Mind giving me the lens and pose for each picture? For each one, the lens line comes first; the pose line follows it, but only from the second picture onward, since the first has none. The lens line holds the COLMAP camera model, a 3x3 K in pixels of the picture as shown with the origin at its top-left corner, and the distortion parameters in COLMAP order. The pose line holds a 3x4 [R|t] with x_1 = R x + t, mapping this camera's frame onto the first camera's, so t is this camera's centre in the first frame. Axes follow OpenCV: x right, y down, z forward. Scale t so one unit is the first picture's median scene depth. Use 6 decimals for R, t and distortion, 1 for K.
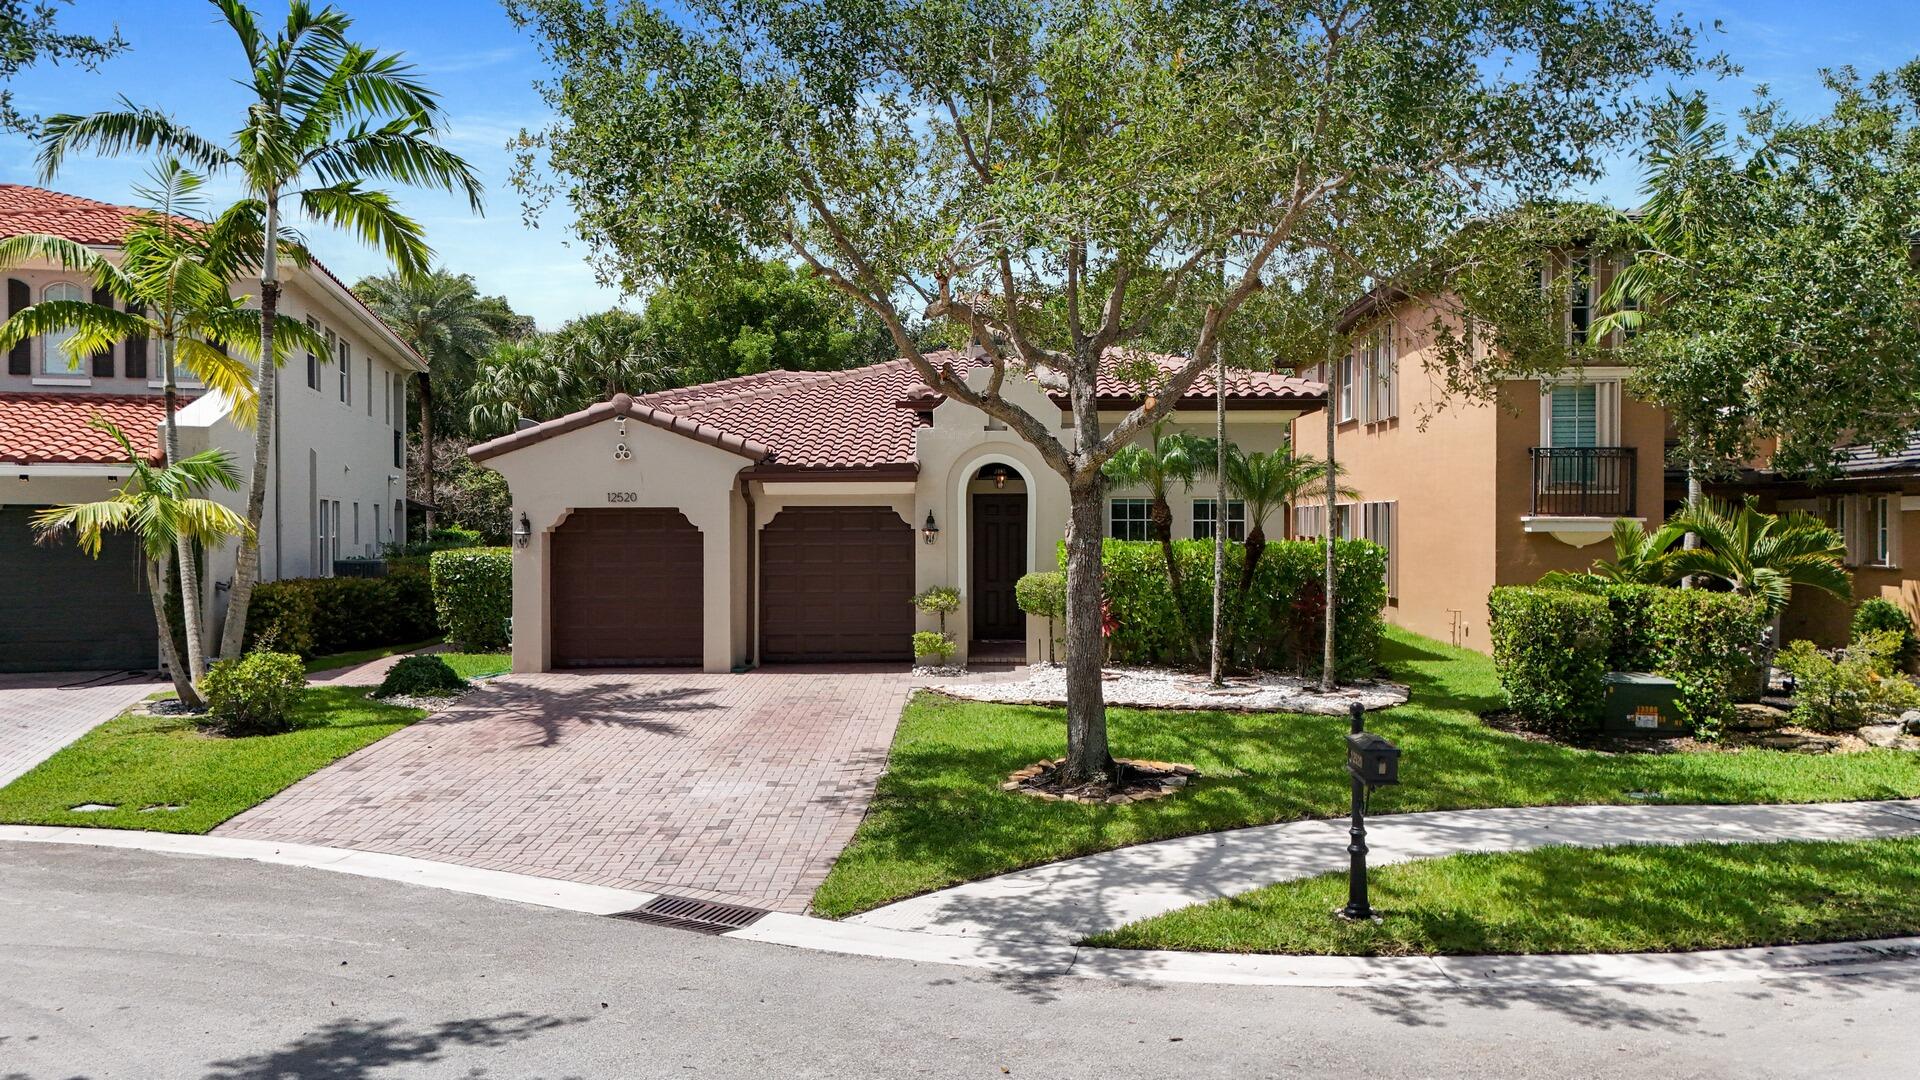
lens RADIAL K [[1364.9, 0, 985.2], [0, 1364.9, 546.9], [0, 0, 1]] dist [0.085335, -0.066674]
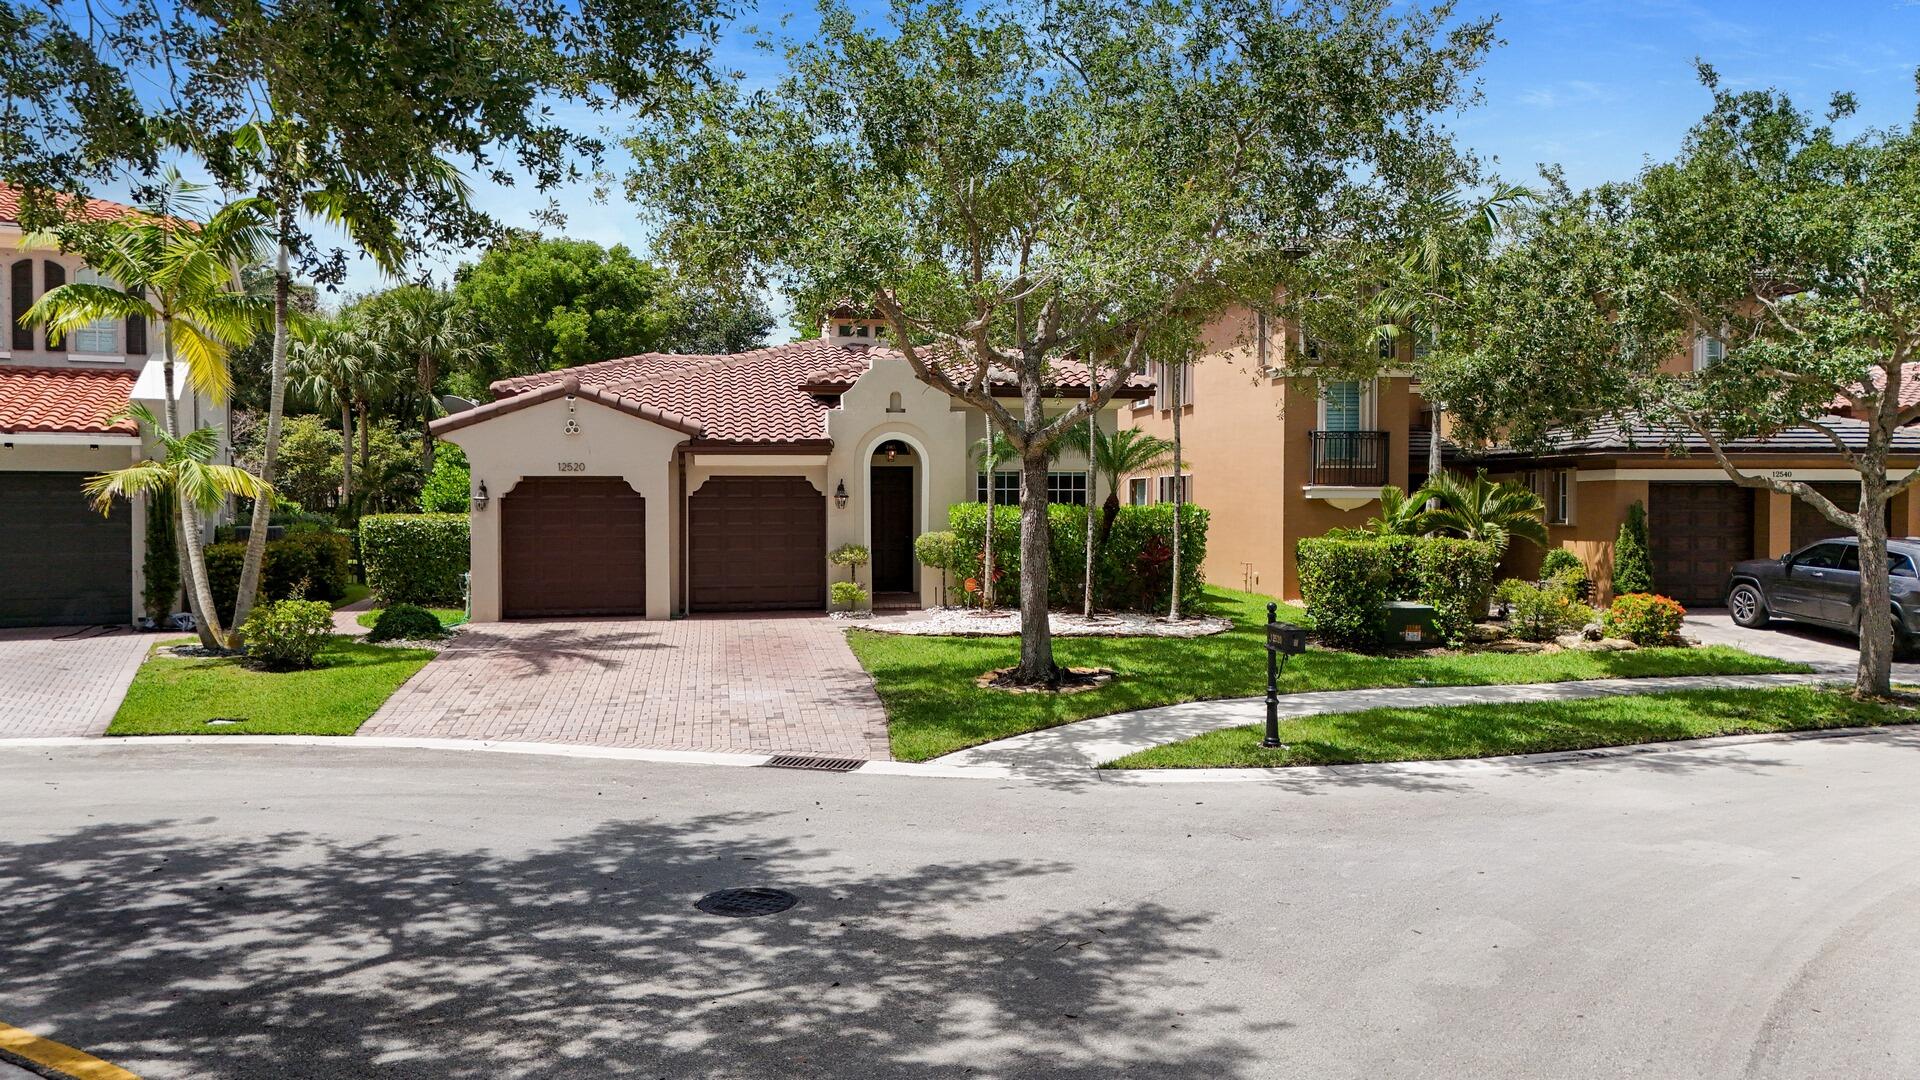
lens RADIAL K [[1390.2, 0, 960.0], [0, 1390.2, 540.0], [0, 0, 1]] dist [0.074861, -0.047898]
pose [[0.982824, -0.005127, 0.184475, -0.165810], [0.003513, 0.999953, 0.009071, 0.015294], [-0.184513, -0.008267, 0.982795, -0.203478]]
